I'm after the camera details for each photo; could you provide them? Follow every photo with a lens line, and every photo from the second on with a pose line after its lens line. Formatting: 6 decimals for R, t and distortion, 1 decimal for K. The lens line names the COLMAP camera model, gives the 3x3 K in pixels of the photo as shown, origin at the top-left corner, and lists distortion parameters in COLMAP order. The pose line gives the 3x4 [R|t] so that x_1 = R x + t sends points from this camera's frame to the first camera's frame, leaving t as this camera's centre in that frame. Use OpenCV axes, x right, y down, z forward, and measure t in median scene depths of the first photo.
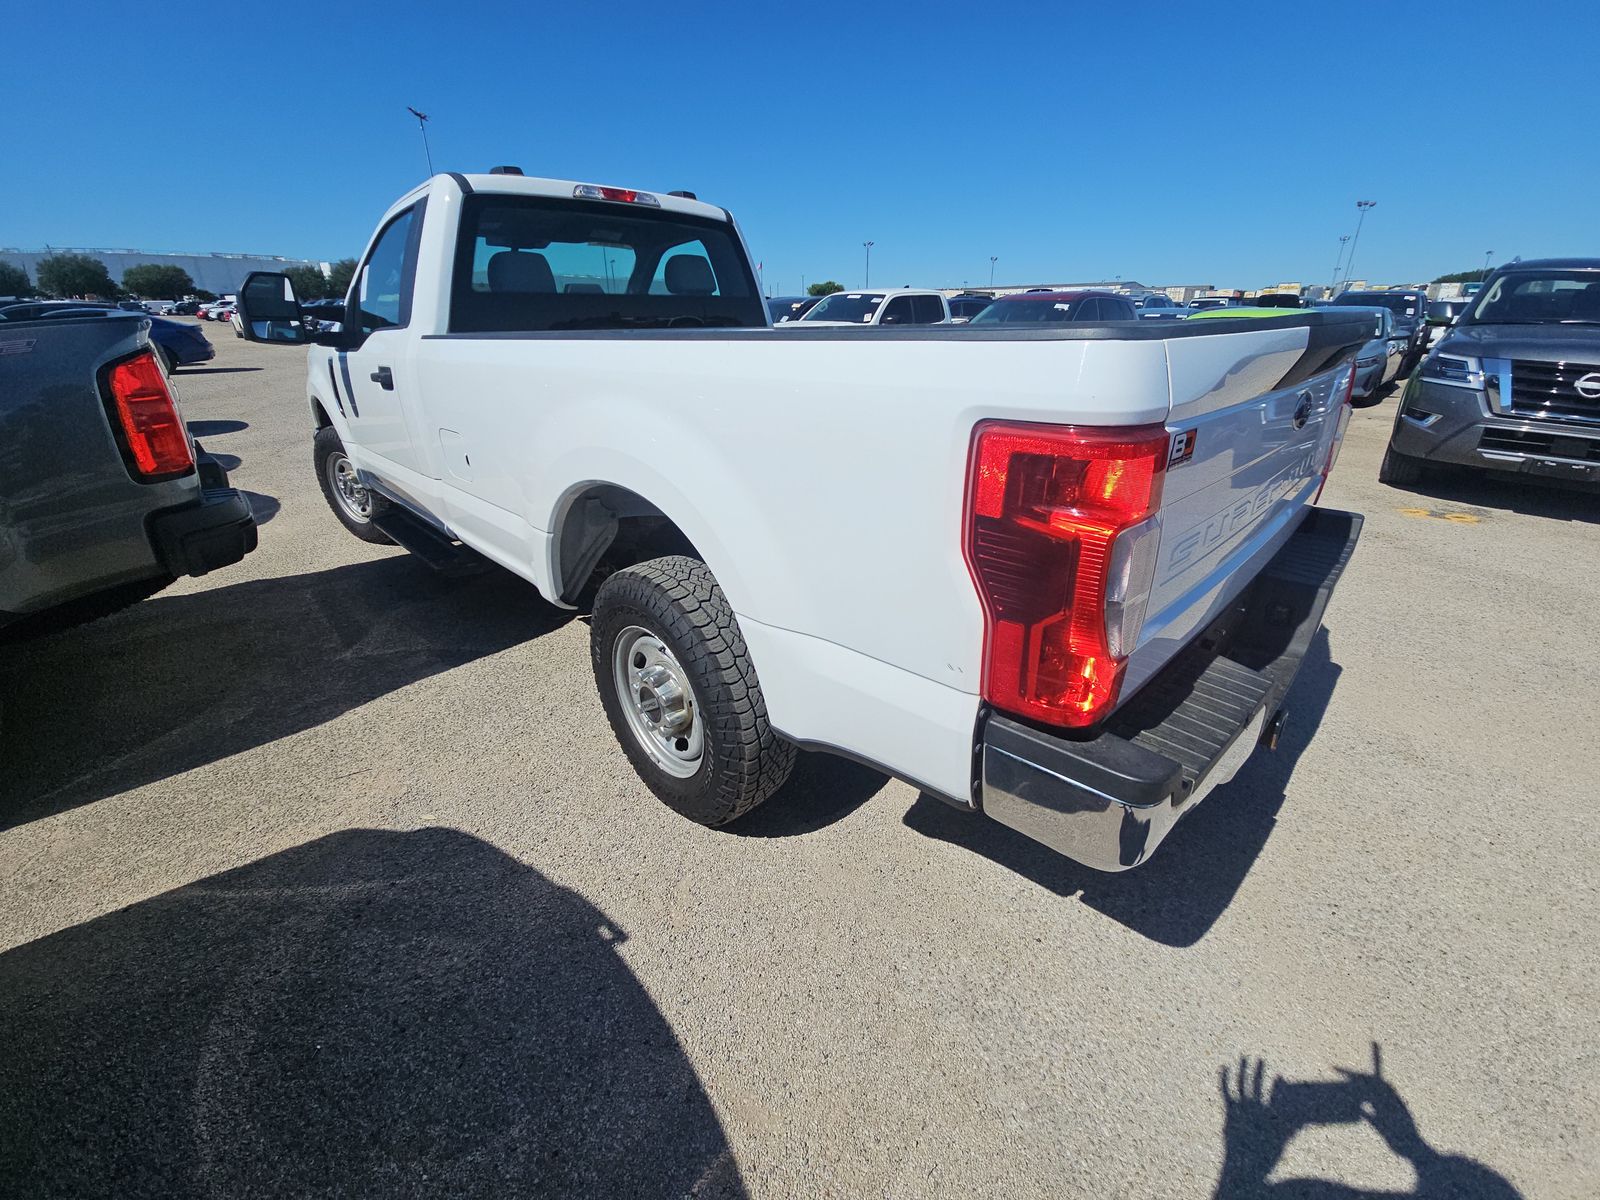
lens RADIAL K [[642.5, 0, 807.5], [0, 642.5, 599.0], [0, 0, 1]] dist [-0.007166, -0.001430]
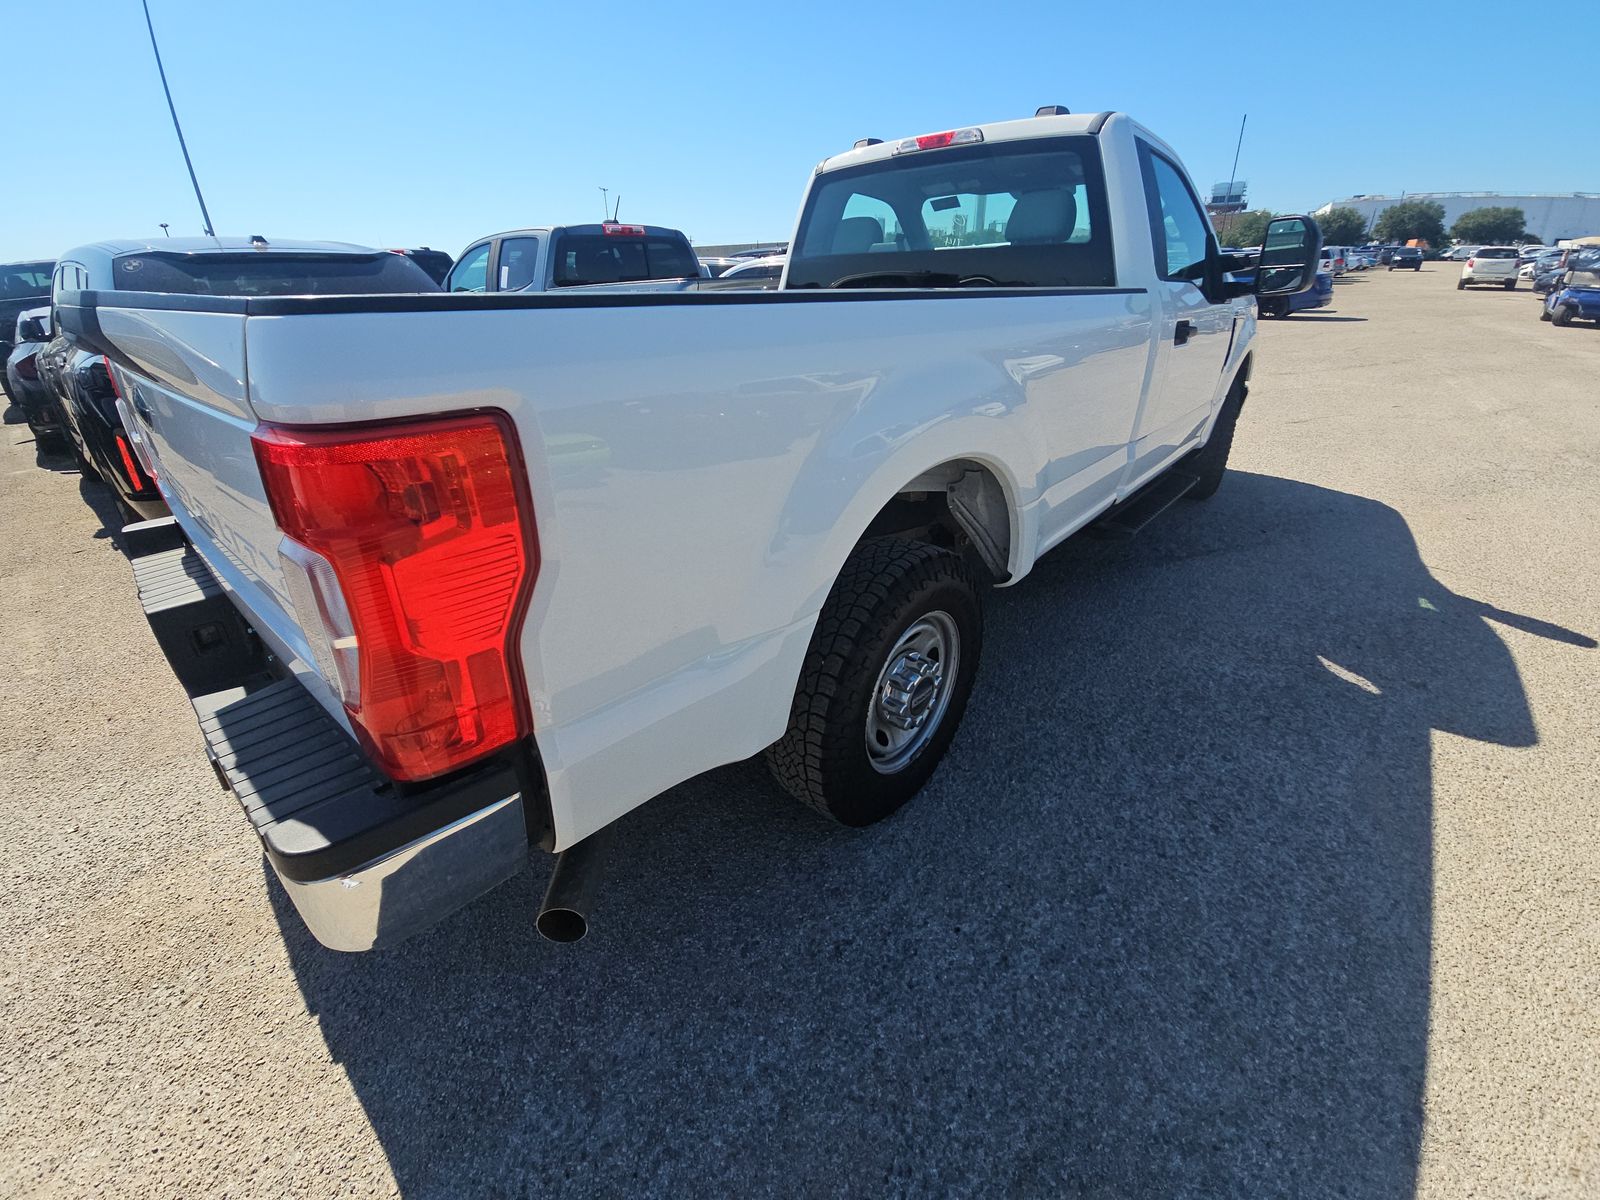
lens RADIAL K [[642.5, 0, 798.4], [0, 642.5, 594.8], [0, 0, 1]] dist [-0.007166, -0.001430]
pose [[0.071720, 0.442431, -0.893930, 0.711807], [-0.384683, 0.839170, 0.384465, -0.311251], [0.920258, 0.316305, 0.230381, 0.705619]]
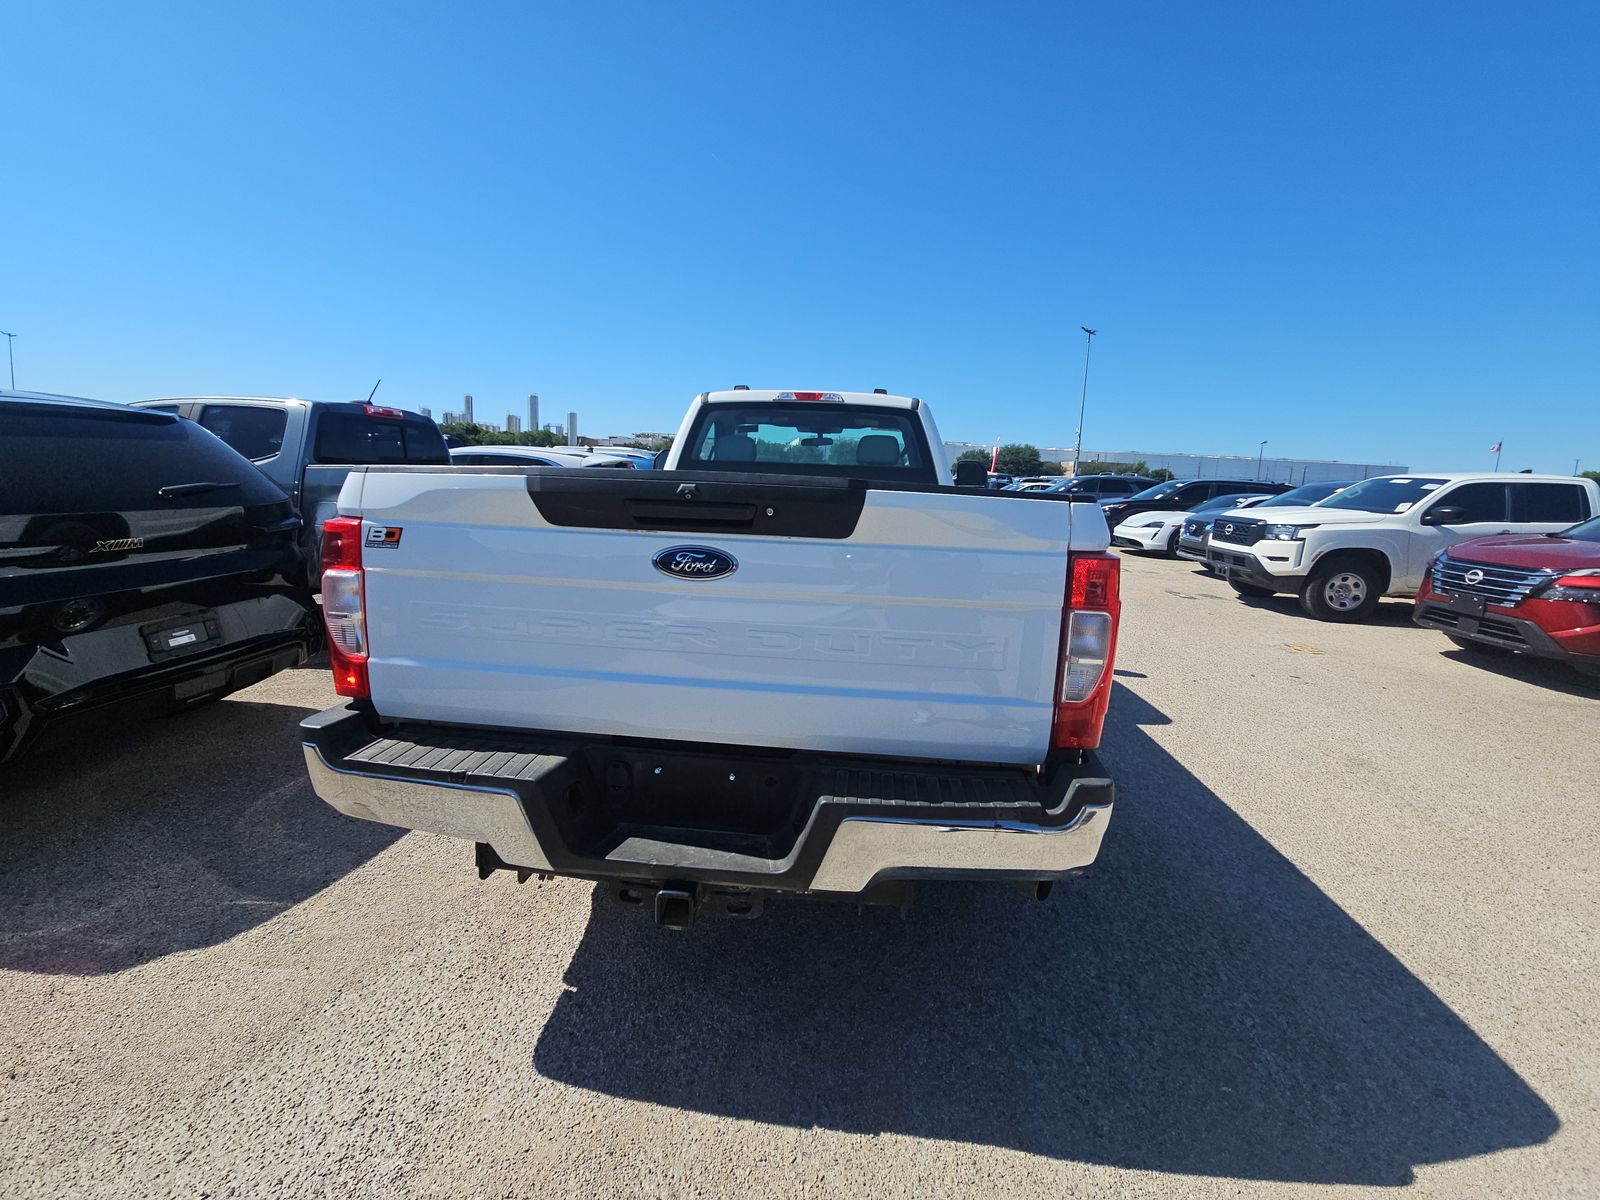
lens RADIAL K [[642.5, 0, 800.0], [0, 642.5, 598.8], [0, 0, 1]] dist [-0.007166, -0.001430]
pose [[0.639060, 0.169930, -0.750151, 0.694652], [-0.349016, 0.933167, -0.085942, -0.089229], [0.685412, 0.316737, 0.655659, 0.195345]]
